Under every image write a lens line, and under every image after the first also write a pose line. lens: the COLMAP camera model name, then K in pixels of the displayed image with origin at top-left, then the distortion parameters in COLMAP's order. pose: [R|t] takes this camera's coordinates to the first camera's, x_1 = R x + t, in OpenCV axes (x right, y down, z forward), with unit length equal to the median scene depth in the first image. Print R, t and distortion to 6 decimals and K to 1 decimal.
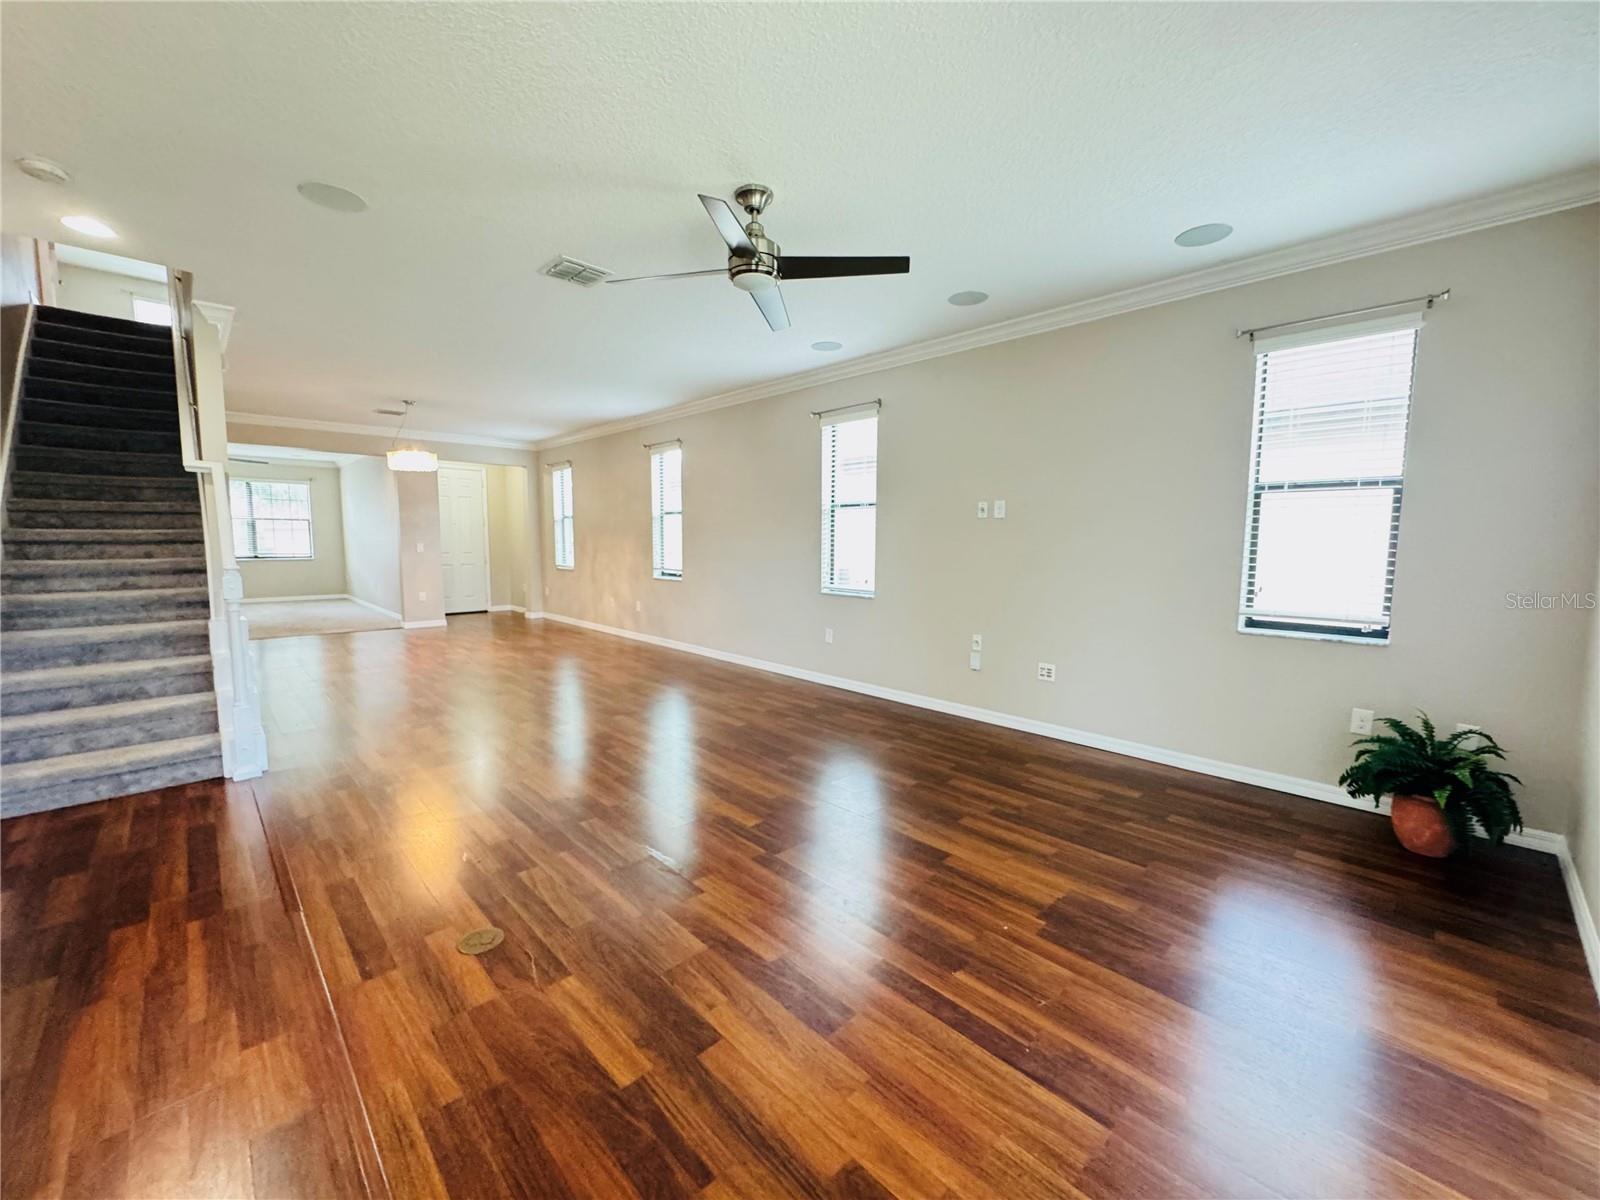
lens RADIAL K [[638.2, 0, 800.0], [0, 638.2, 600.0], [0, 0, 1]] dist [0.000046, 0.000091]
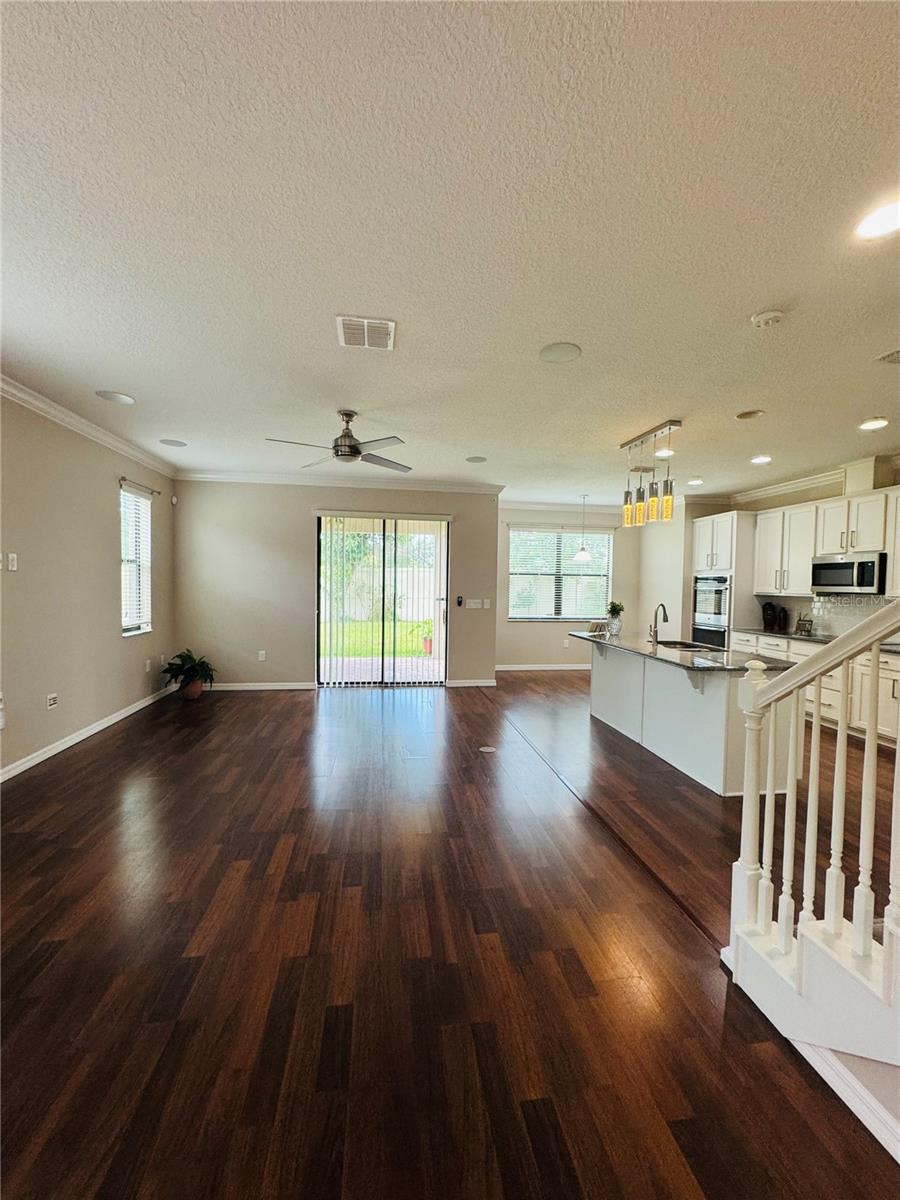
lens RADIAL K [[478.6, 0, 450.0], [0, 478.6, 600.0], [0, 0, 1]] dist [0.000046, 0.000091]
pose [[-0.813634, -0.040388, 0.579973, -0.856532], [0.036115, 0.992146, 0.119756, -0.182580], [-0.580255, 0.118383, -0.805785, 1.494407]]
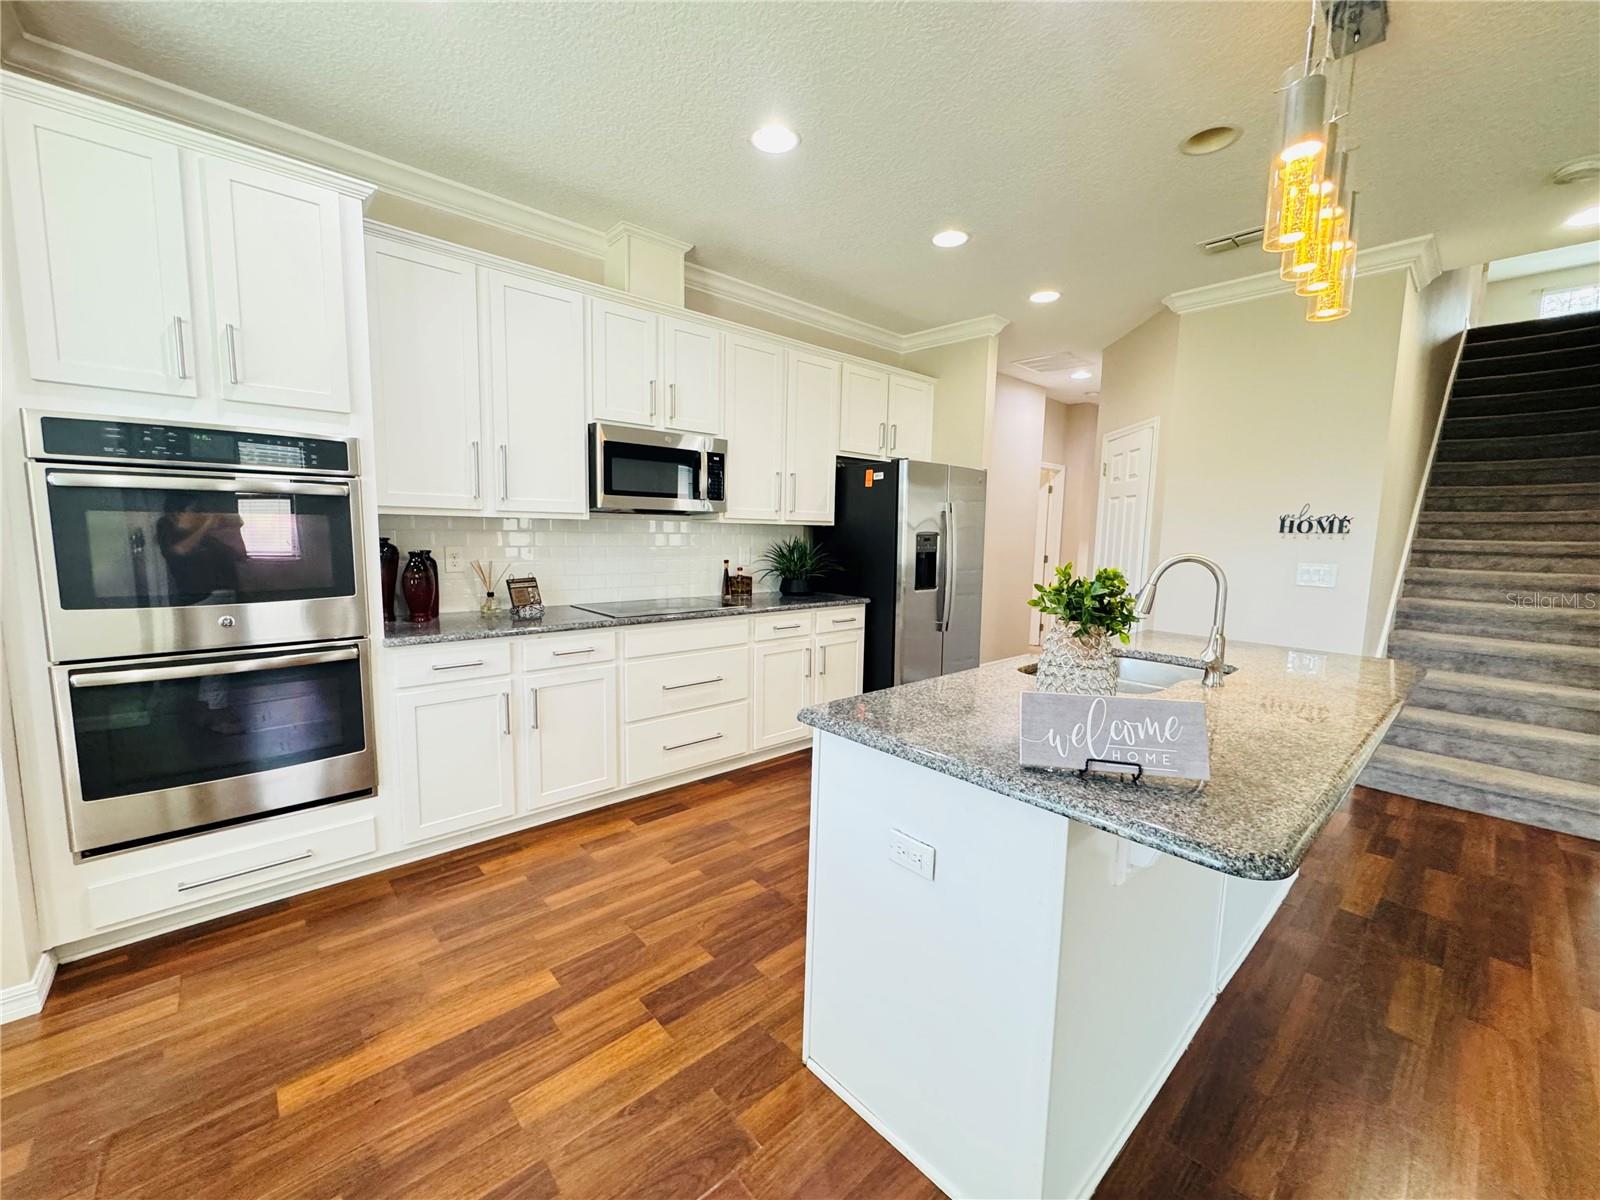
lens RADIAL K [[638.2, 0, 800.0], [0, 638.2, 600.0], [0, 0, 1]] dist [0.000046, 0.000091]
pose [[-0.030113, 0.105587, -0.993954, -0.084072], [-0.121111, 0.986693, 0.108485, 0.004350], [0.992182, 0.123646, -0.016925, -0.051622]]
